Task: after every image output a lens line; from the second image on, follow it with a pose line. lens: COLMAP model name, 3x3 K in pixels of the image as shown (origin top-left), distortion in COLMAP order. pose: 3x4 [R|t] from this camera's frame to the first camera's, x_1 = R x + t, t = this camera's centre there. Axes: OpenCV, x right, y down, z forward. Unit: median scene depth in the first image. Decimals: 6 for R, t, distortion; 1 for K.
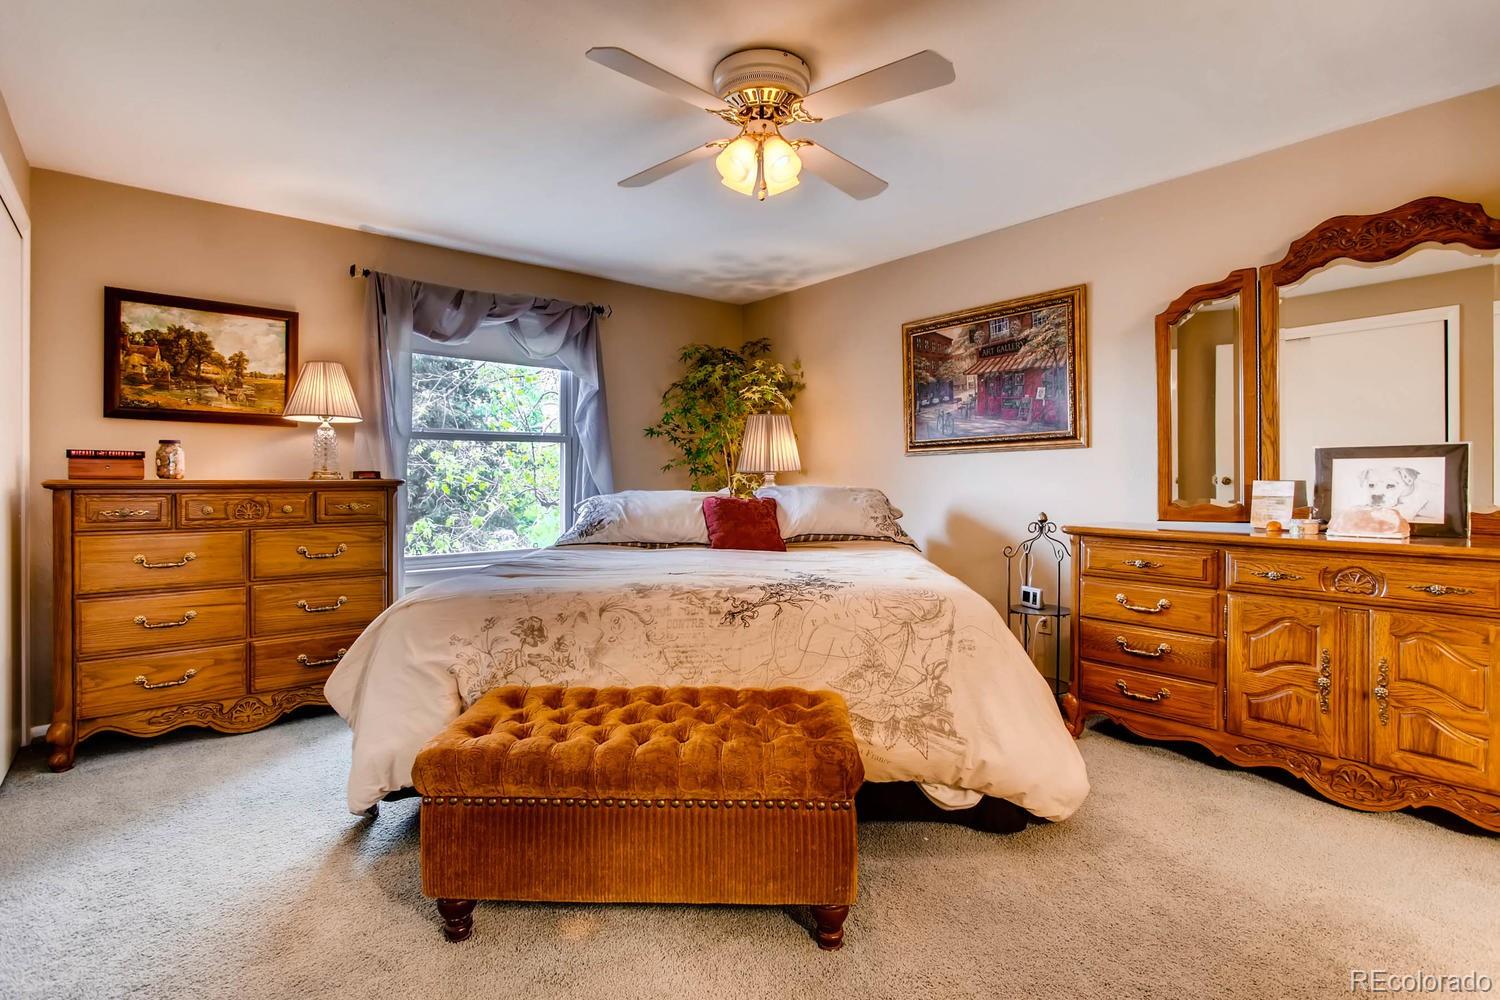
lens RADIAL K [[722.4, 0, 749.1], [0, 722.4, 492.8], [0, 0, 1]] dist [0.000091, -0.000057]
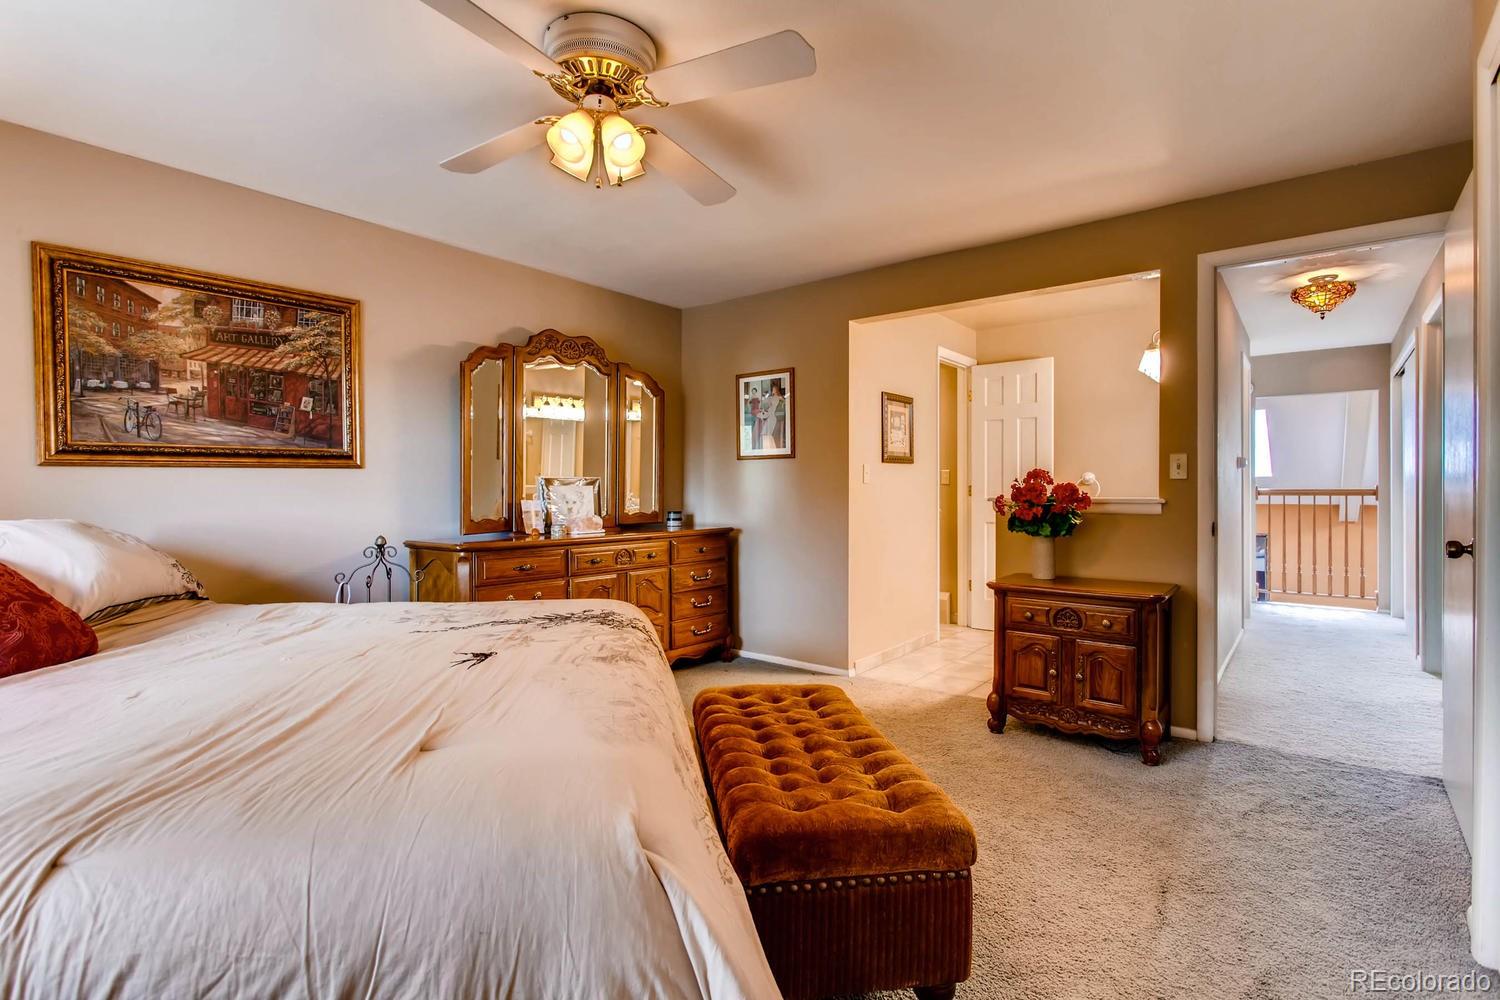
lens RADIAL K [[722.4, 0, 748.7], [0, 722.4, 494.3], [0, 0, 1]] dist [0.000091, -0.000057]
pose [[-0.194612, -0.003378, 0.980875, -0.537411], [0.023346, 0.999695, 0.008074, -0.021052], [-0.980602, 0.024471, -0.194473, 0.613733]]
